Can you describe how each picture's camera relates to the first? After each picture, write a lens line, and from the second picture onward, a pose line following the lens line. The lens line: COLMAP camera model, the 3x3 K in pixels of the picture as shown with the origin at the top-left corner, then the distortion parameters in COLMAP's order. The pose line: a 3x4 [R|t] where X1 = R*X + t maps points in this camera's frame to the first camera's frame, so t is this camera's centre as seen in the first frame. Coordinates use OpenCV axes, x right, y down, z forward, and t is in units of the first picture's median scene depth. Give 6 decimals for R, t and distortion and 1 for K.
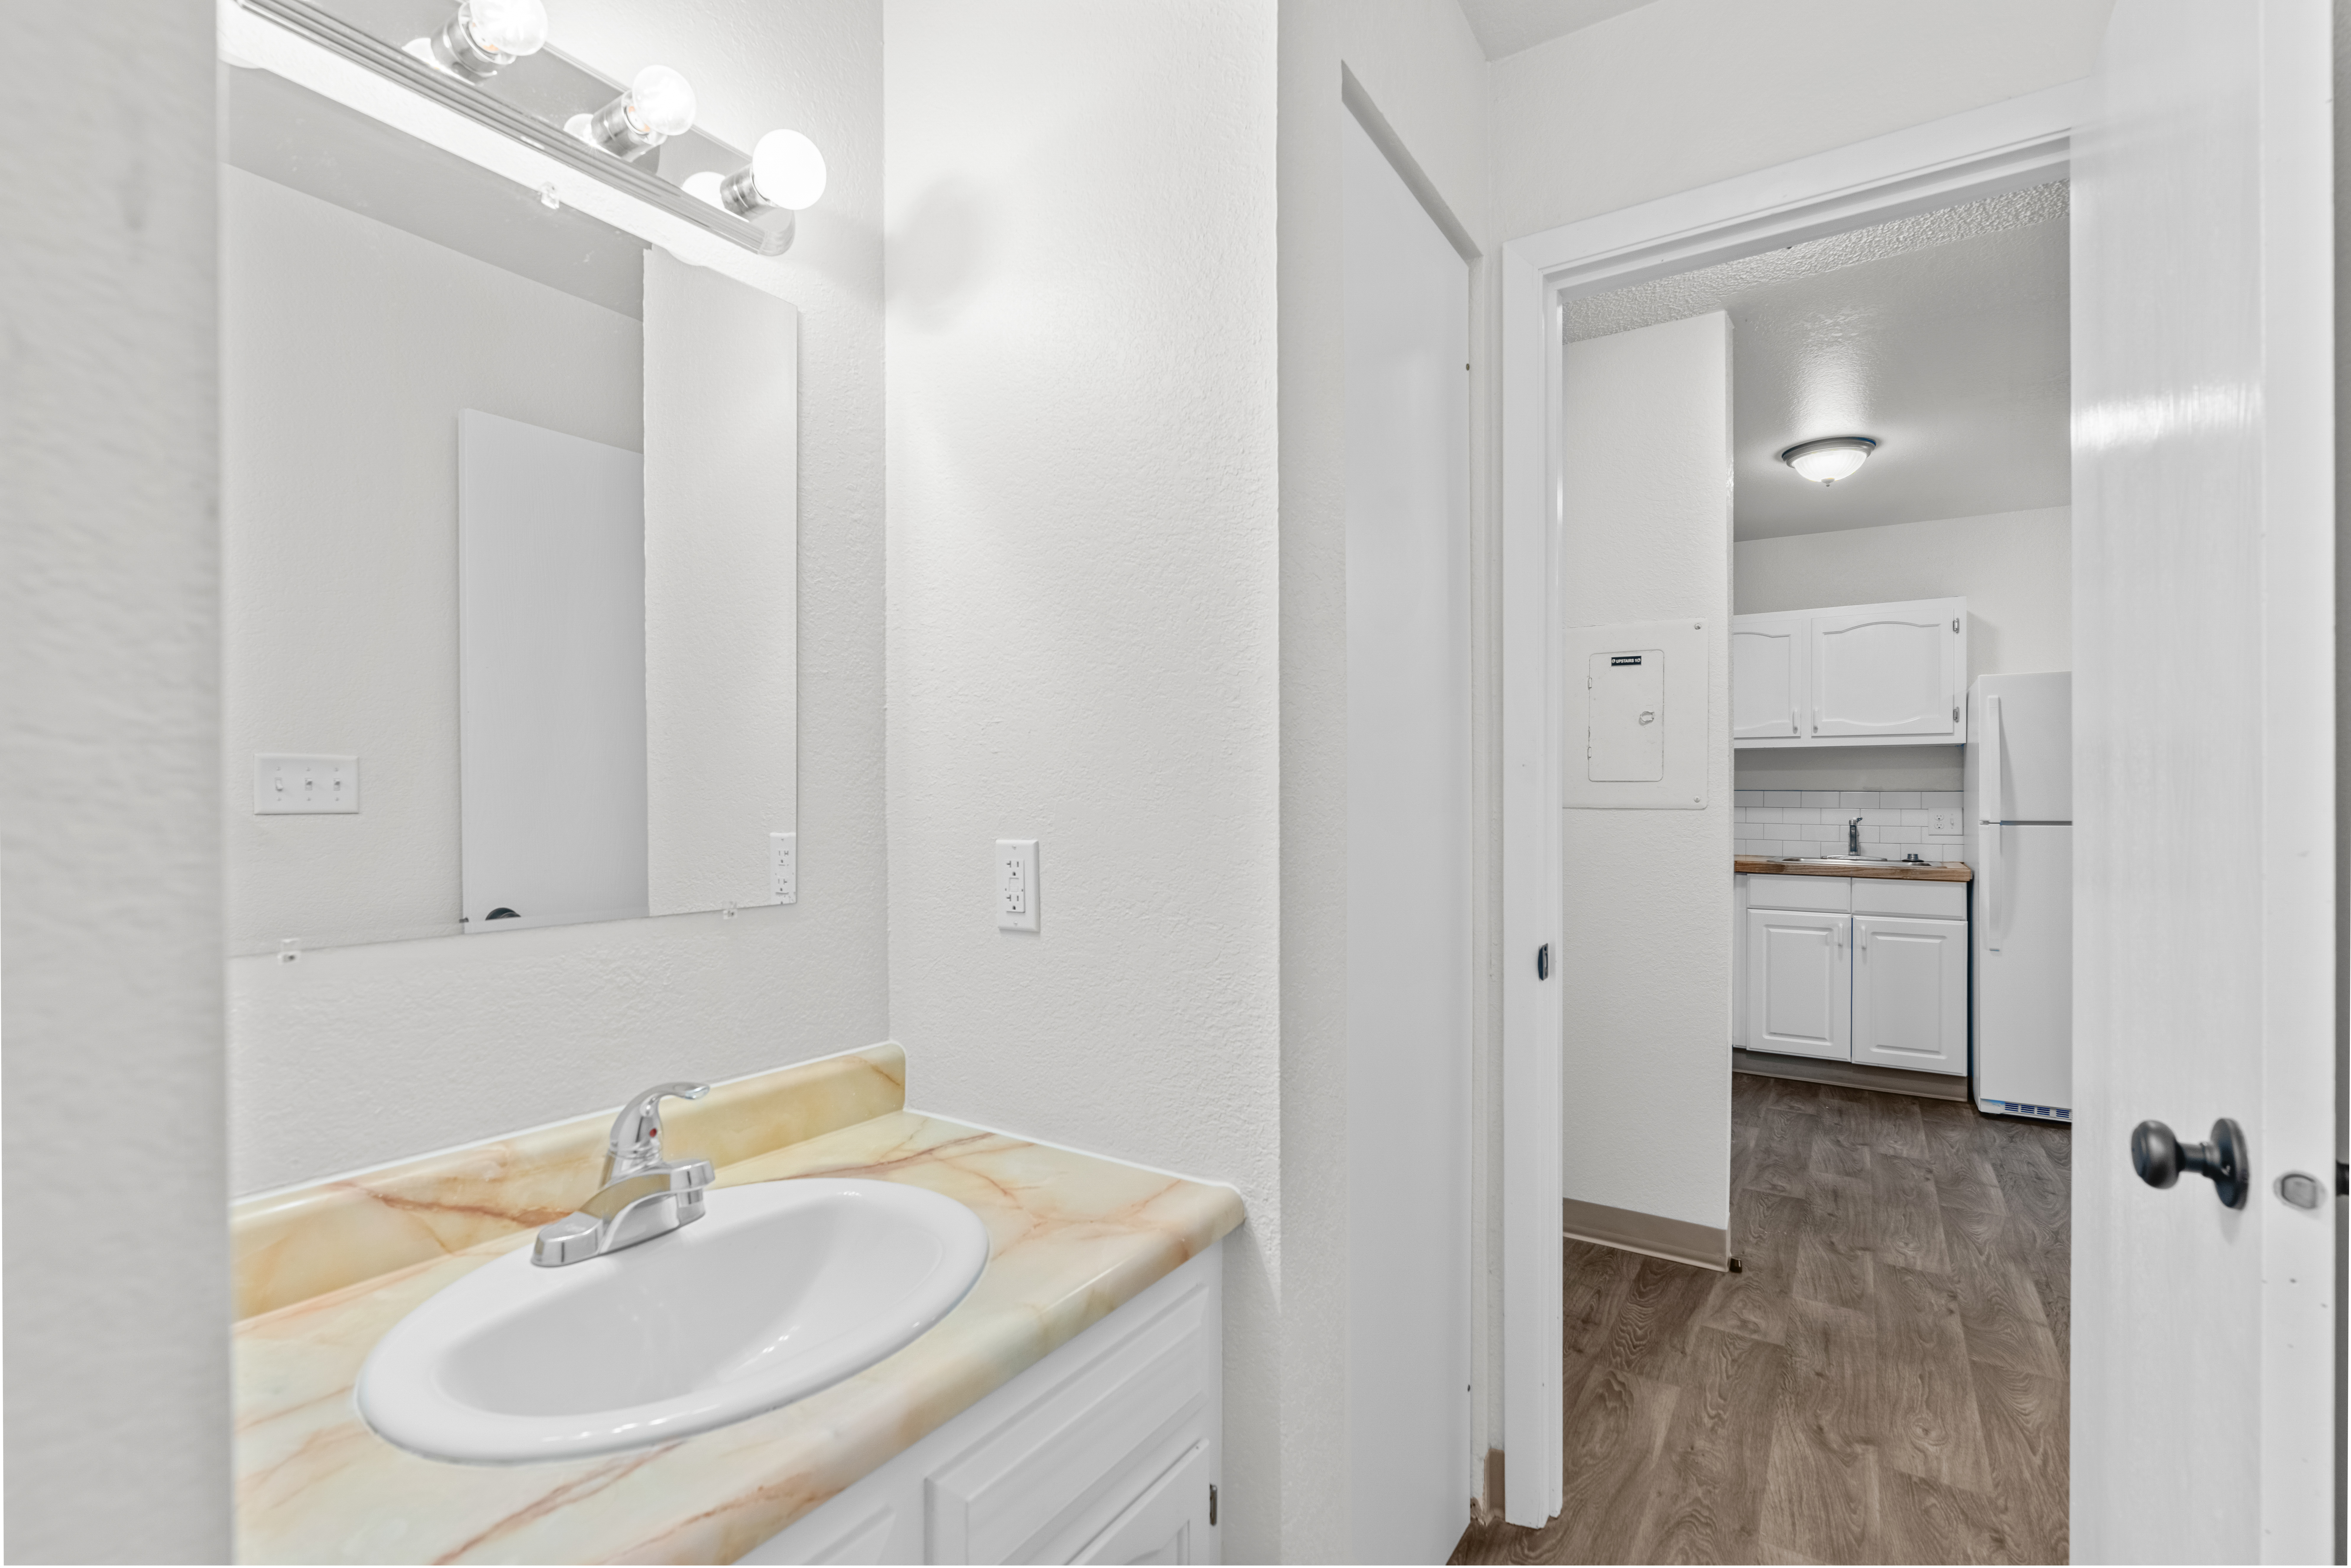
lens RADIAL K [[1062.8, 0, 1171.5], [0, 1062.8, 793.2], [0, 0, 1]] dist [-0.012426, 0.000635]
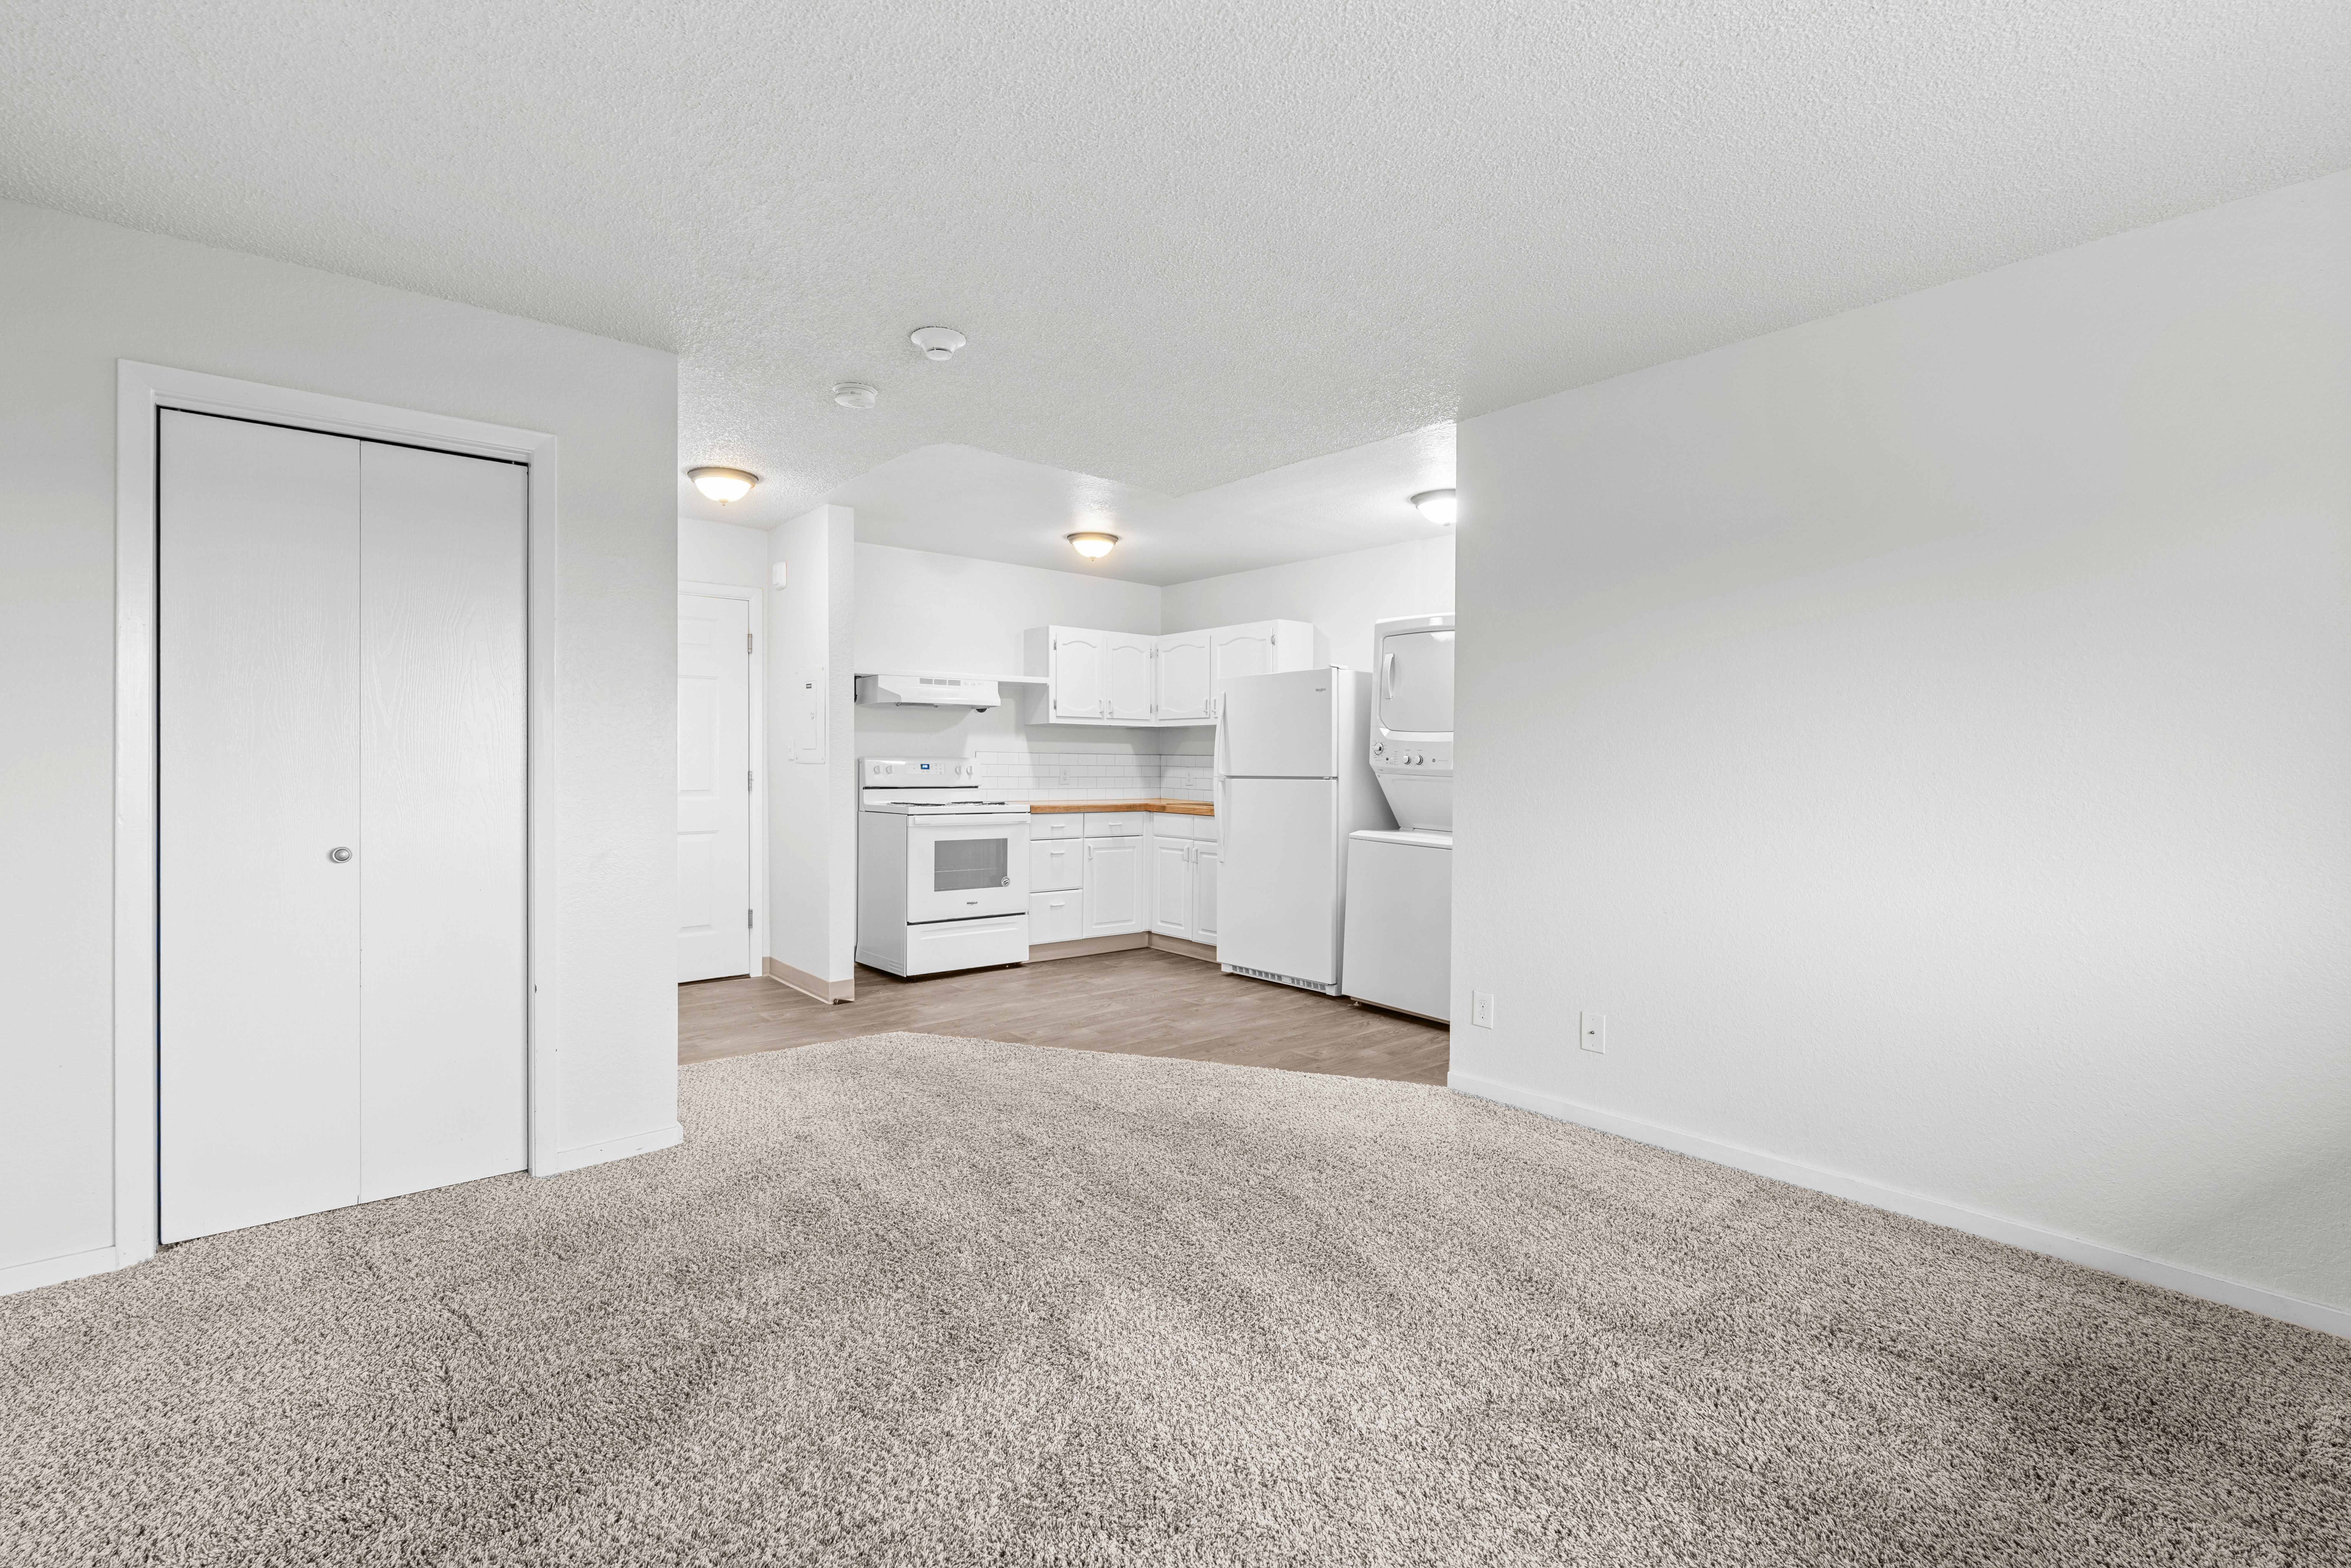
lens RADIAL K [[1062.8, 0, 1173.1], [0, 1062.8, 776.7], [0, 0, 1]] dist [-0.012426, 0.000635]
pose [[0.963278, 0.011932, -0.268241, 1.261066], [-0.007126, 0.999796, 0.018881, -0.001195], [0.268412, -0.016276, 0.963167, -0.528970]]
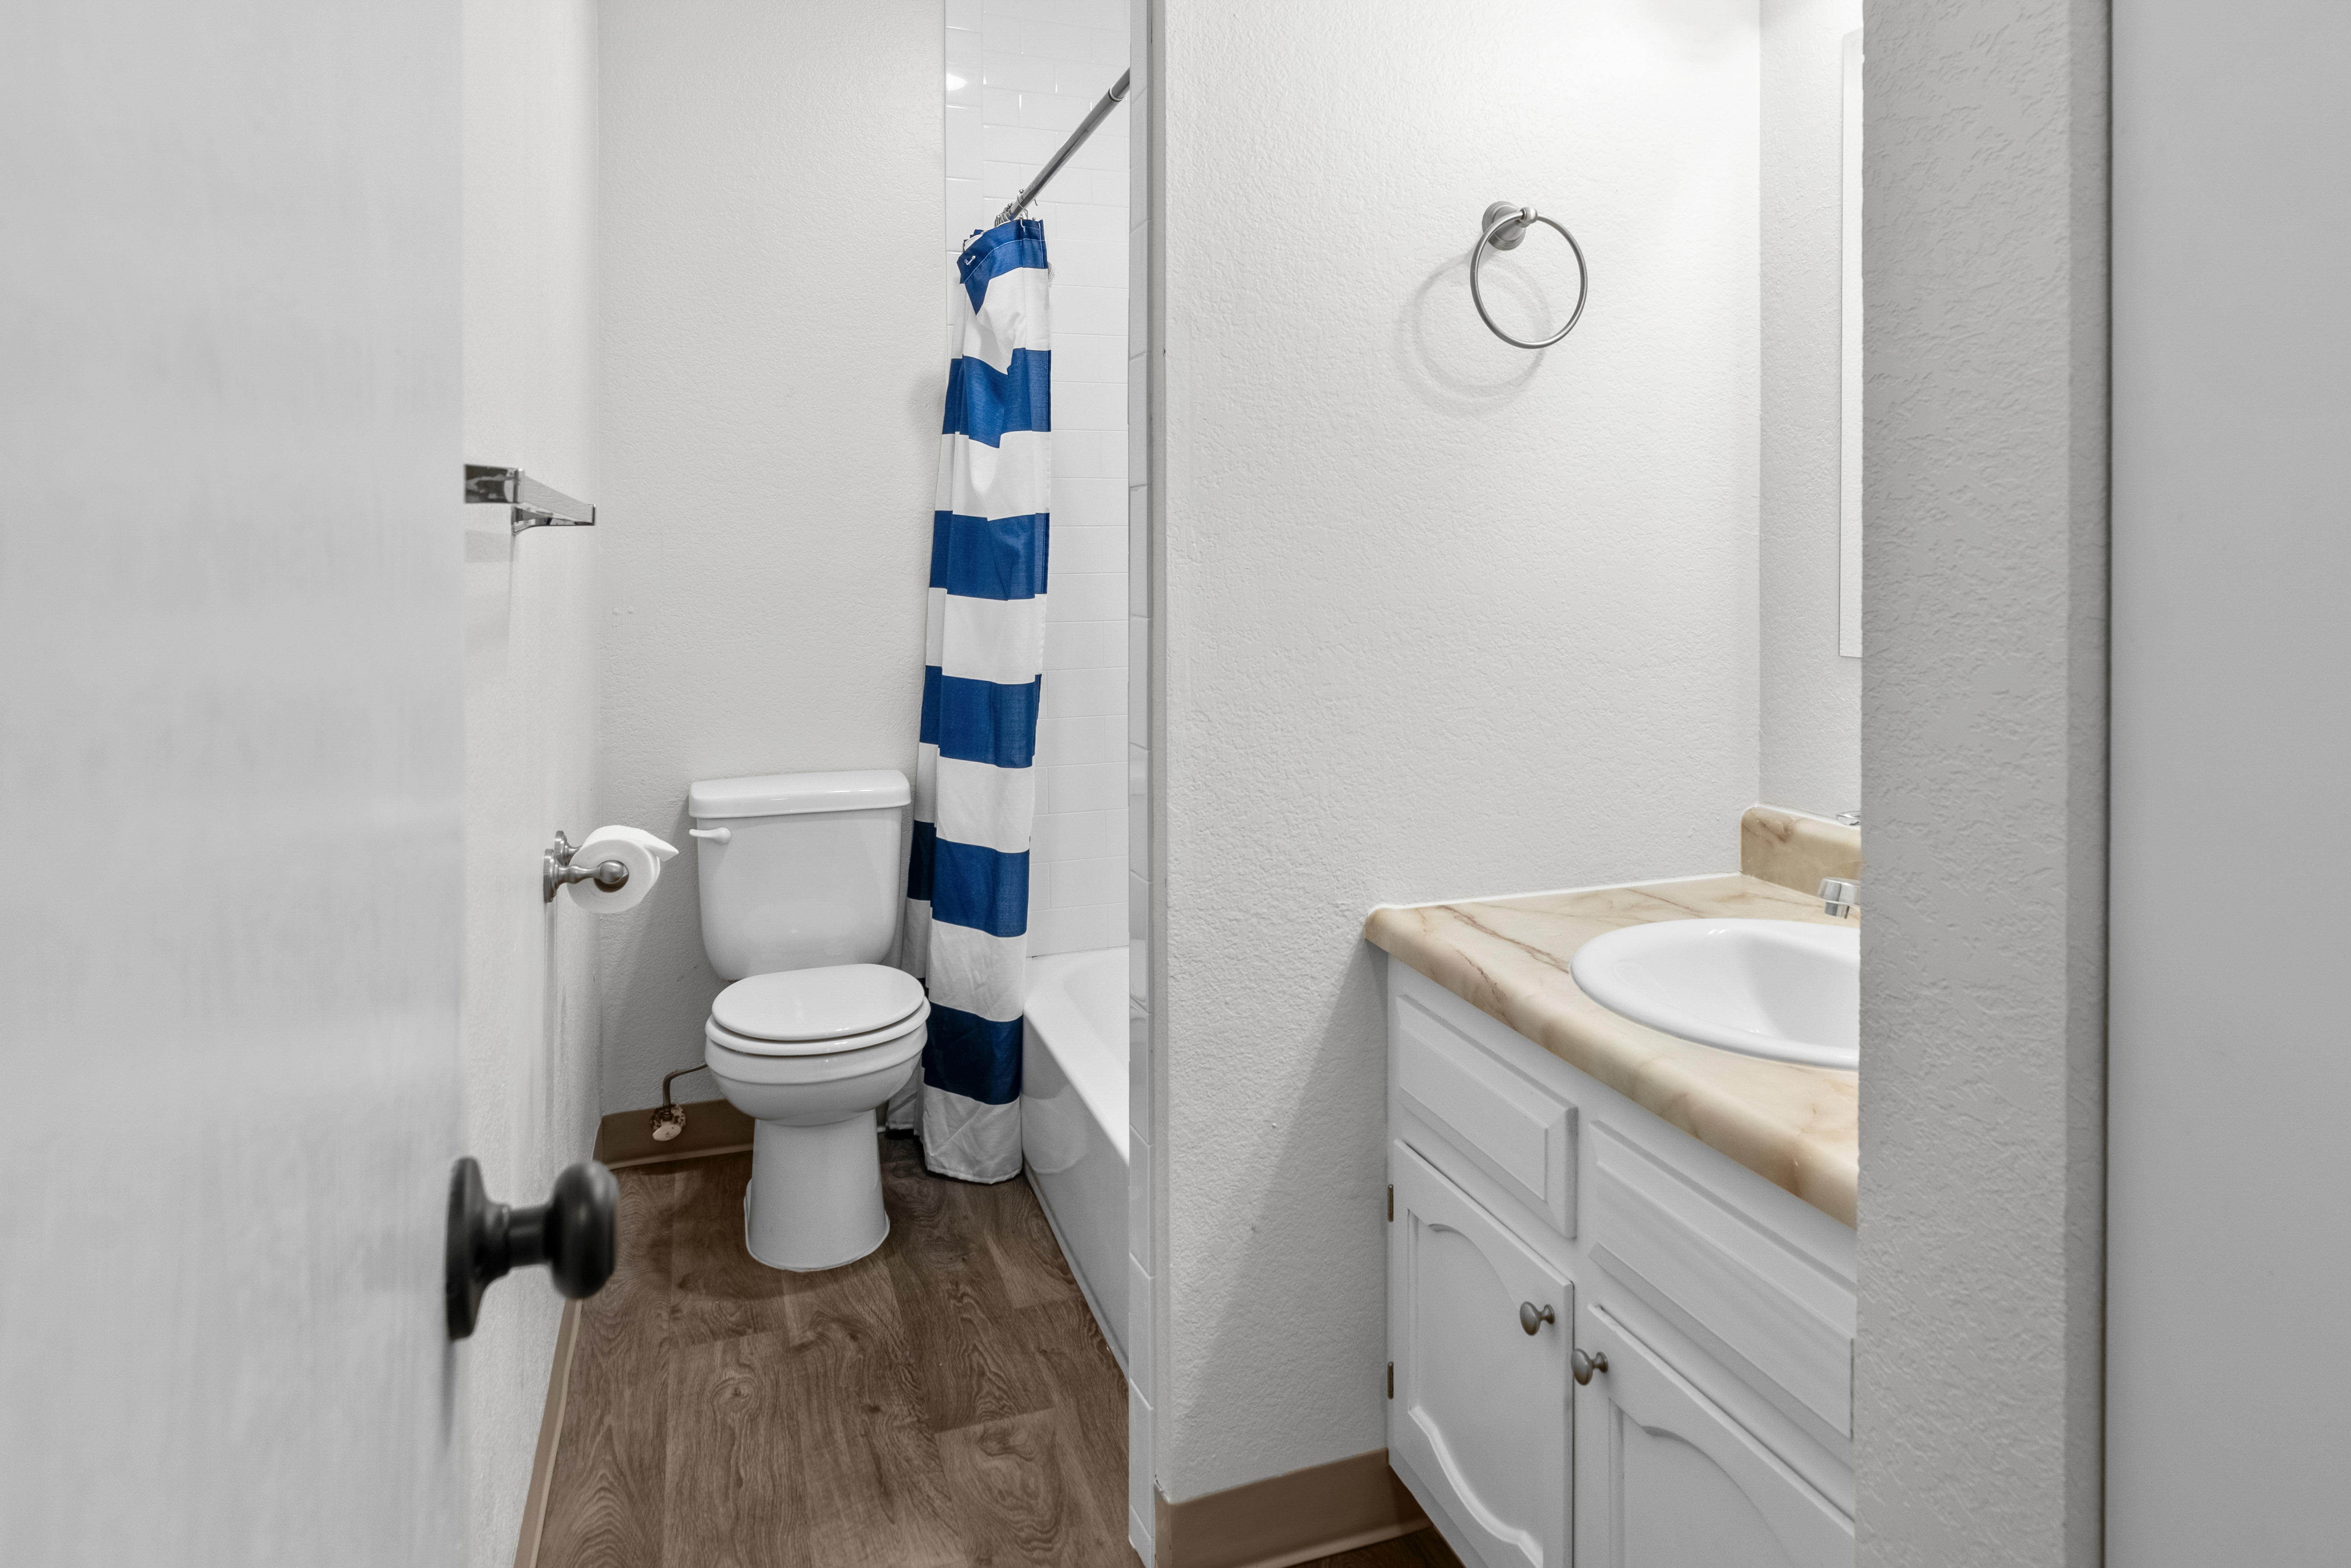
lens RADIAL K [[1062.8, 0, 1264.9], [0, 1062.8, 851.2], [0, 0, 1]] dist [-0.012426, 0.000635]
pose [[-0.496085, 0.234429, -0.836028, 0.929770], [0.013708, 0.964857, 0.262420, 0.014007], [0.868166, 0.118722, -0.481864, 1.432981]]
